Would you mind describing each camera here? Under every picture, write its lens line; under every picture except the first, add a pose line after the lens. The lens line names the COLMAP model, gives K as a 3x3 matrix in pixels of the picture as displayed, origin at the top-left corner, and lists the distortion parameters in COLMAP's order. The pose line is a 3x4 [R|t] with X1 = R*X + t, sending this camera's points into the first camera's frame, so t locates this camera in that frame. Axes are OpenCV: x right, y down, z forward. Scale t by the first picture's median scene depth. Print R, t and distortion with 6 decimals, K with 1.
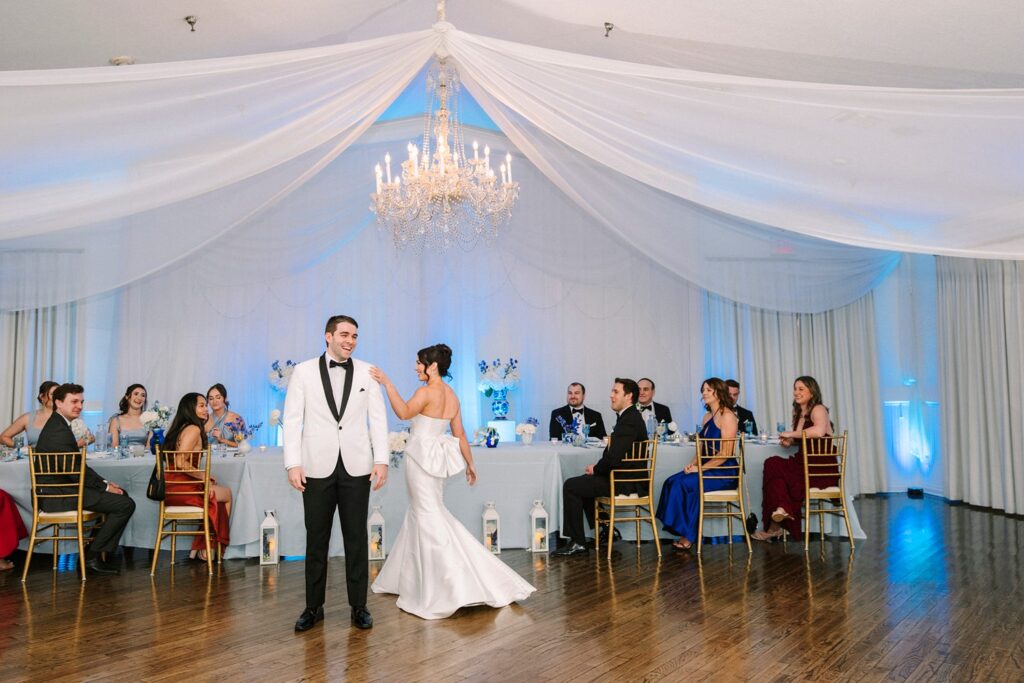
lens RADIAL K [[918.0, 0, 512.0], [0, 918.0, 298.5], [0, 0, 1]] dist [-0.013108, 0.017248]
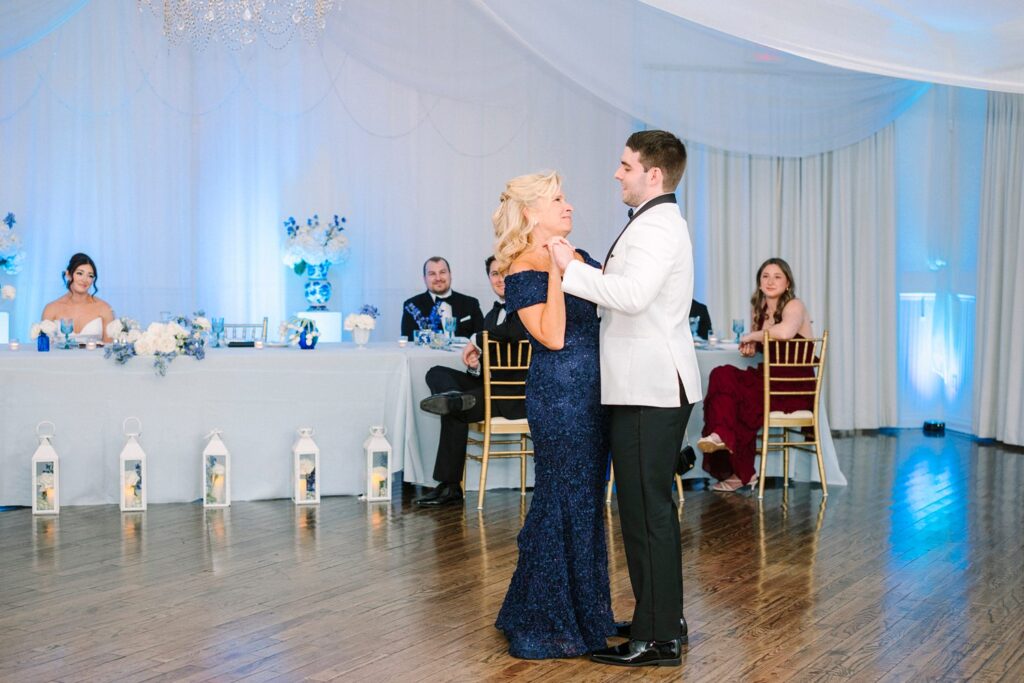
lens RADIAL K [[1593.8, 0, 518.8], [0, 1593.8, 341.4], [0, 0, 1]] dist [-0.004640, 0.000000]
pose [[0.992330, 0.014312, 0.122790, -0.012606], [-0.031523, 0.989735, 0.139395, -0.007936], [-0.119534, -0.142196, 0.982594, -0.150338]]
